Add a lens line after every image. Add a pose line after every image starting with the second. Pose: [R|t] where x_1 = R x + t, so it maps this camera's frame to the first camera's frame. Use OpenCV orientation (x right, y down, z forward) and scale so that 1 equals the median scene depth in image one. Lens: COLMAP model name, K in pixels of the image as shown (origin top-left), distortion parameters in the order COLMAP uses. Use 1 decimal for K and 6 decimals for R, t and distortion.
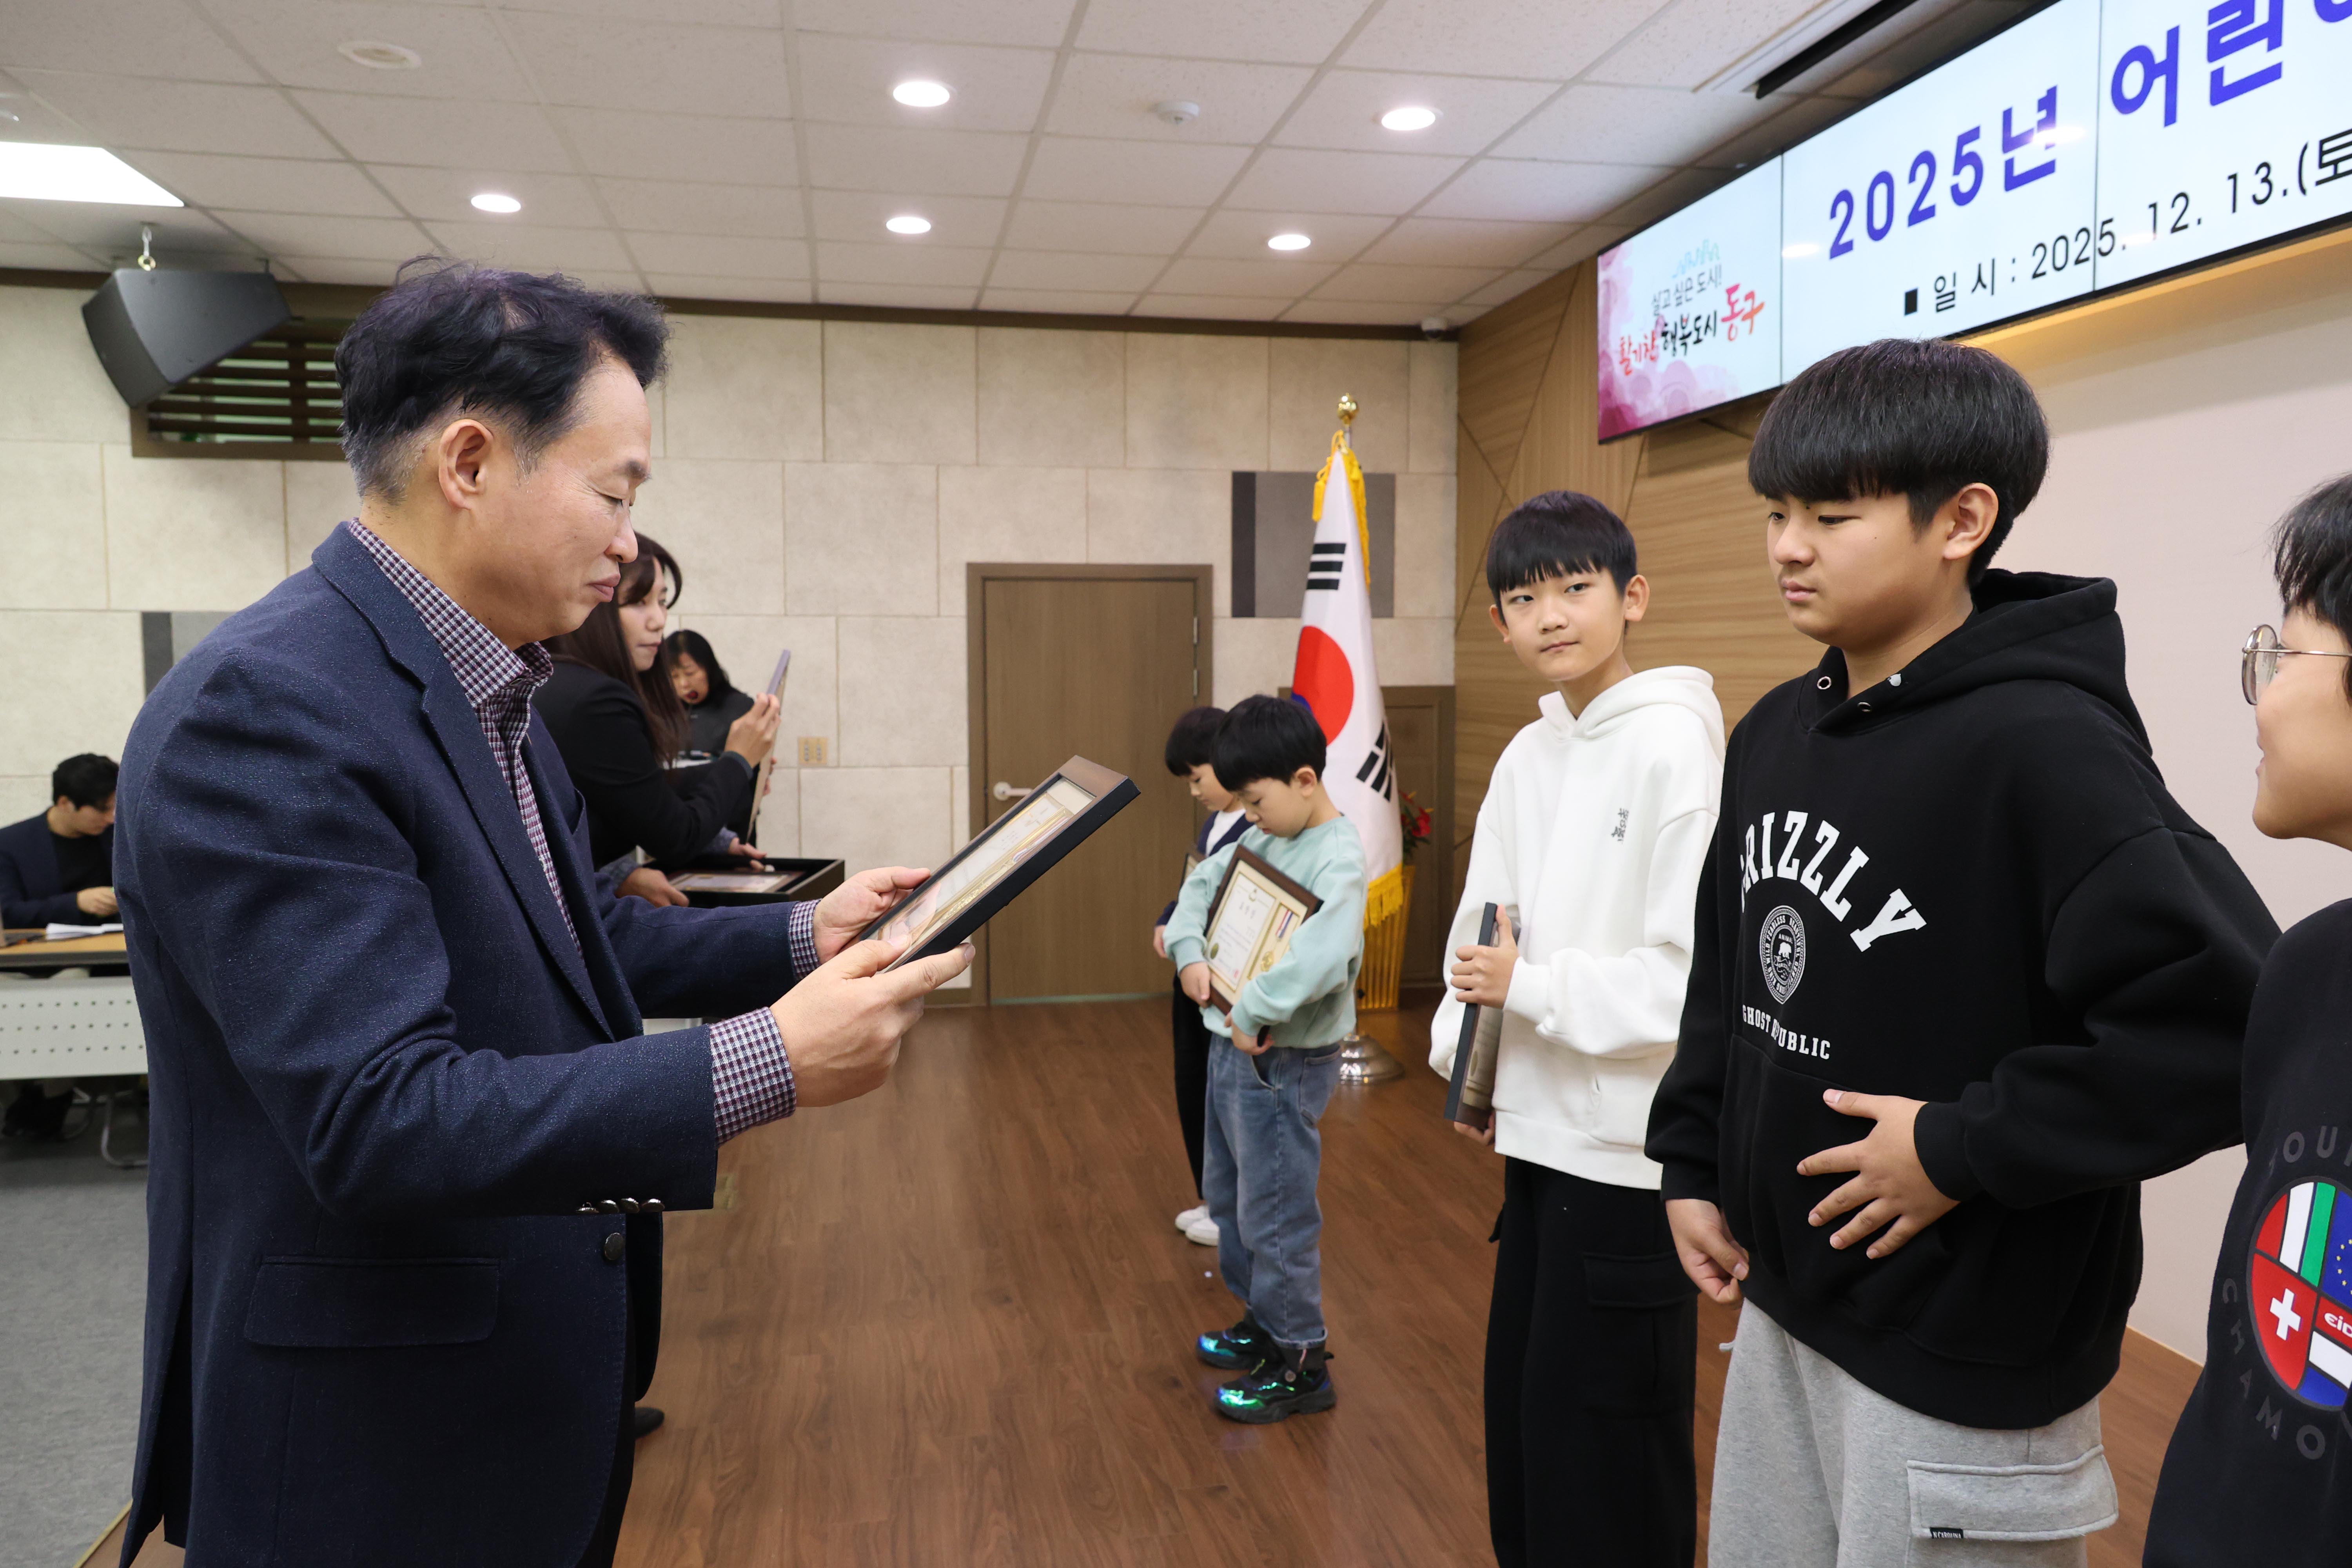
lens RADIAL K [[1637.9, 0, 1171.5], [0, 1637.9, 773.7], [0, 0, 1]] dist [0.014001, 0.005035]
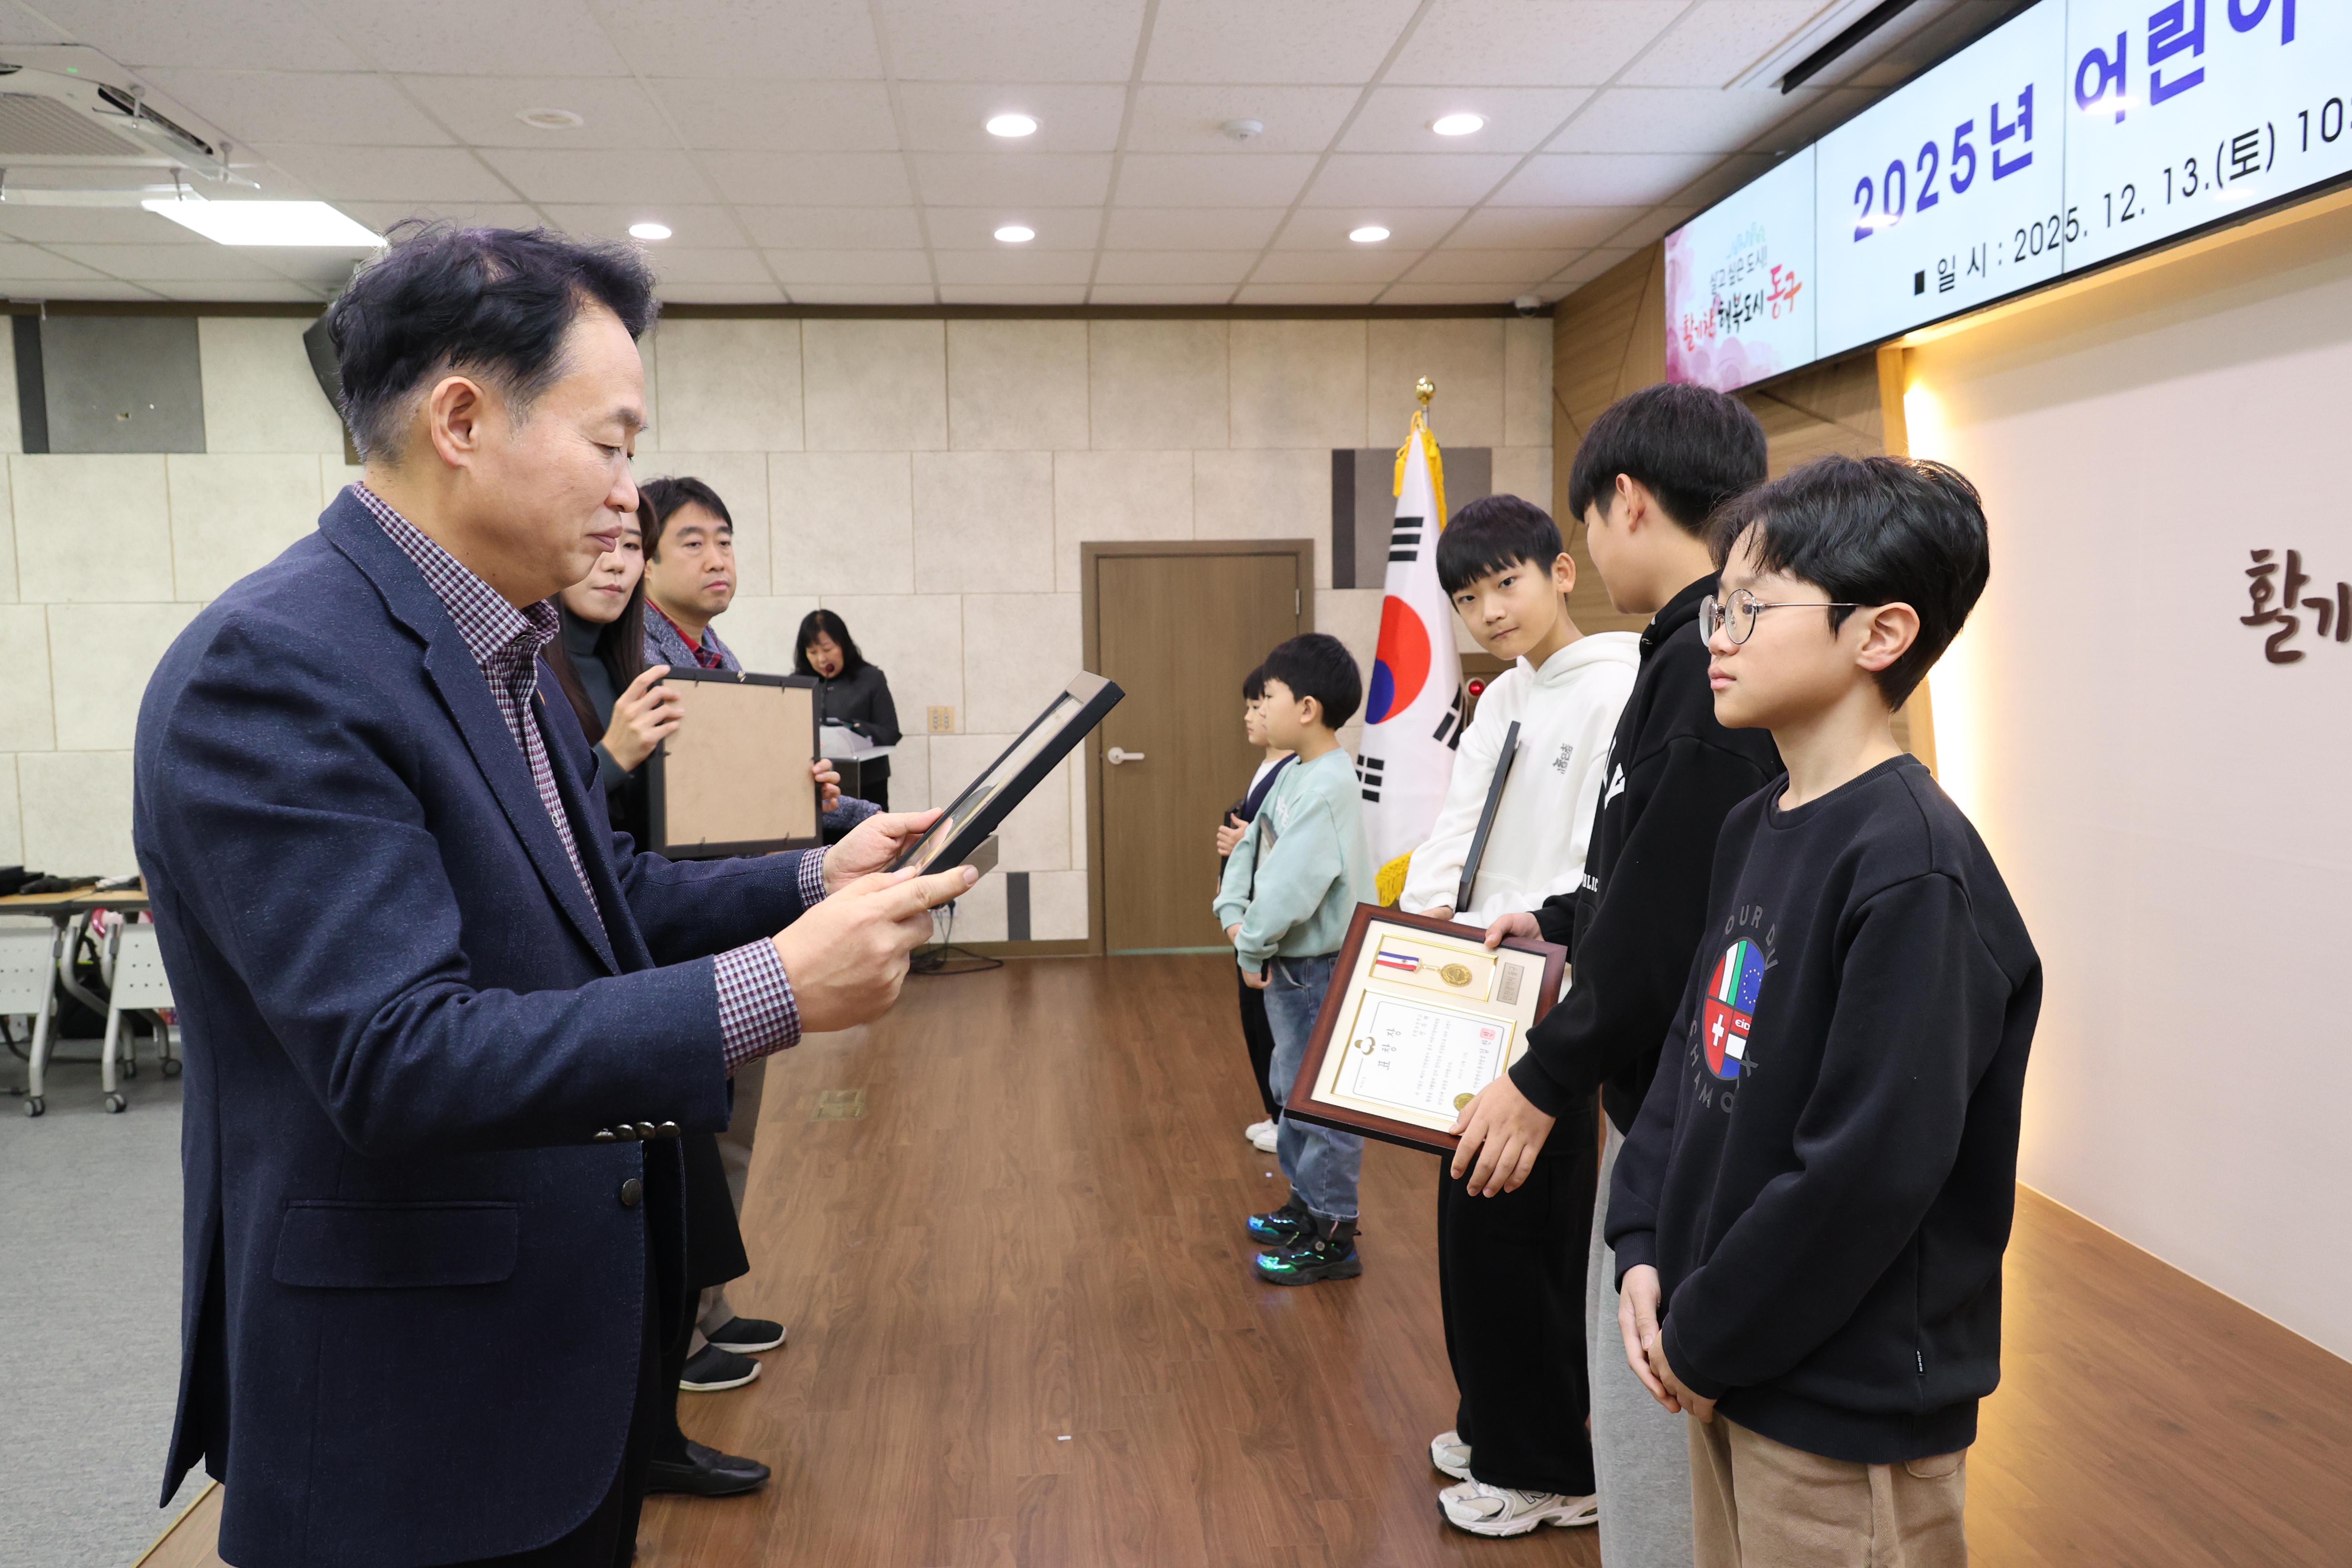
lens RADIAL K [[1670.4, 0, 1164.2], [0, 1670.4, 781.5], [0, 0, 1]] dist [0.022617, -0.004730]
pose [[0.994755, -0.005147, -0.102156, 0.054431], [0.006994, 0.999818, 0.017734, 0.011562], [0.102046, -0.018356, 0.994610, -0.111749]]
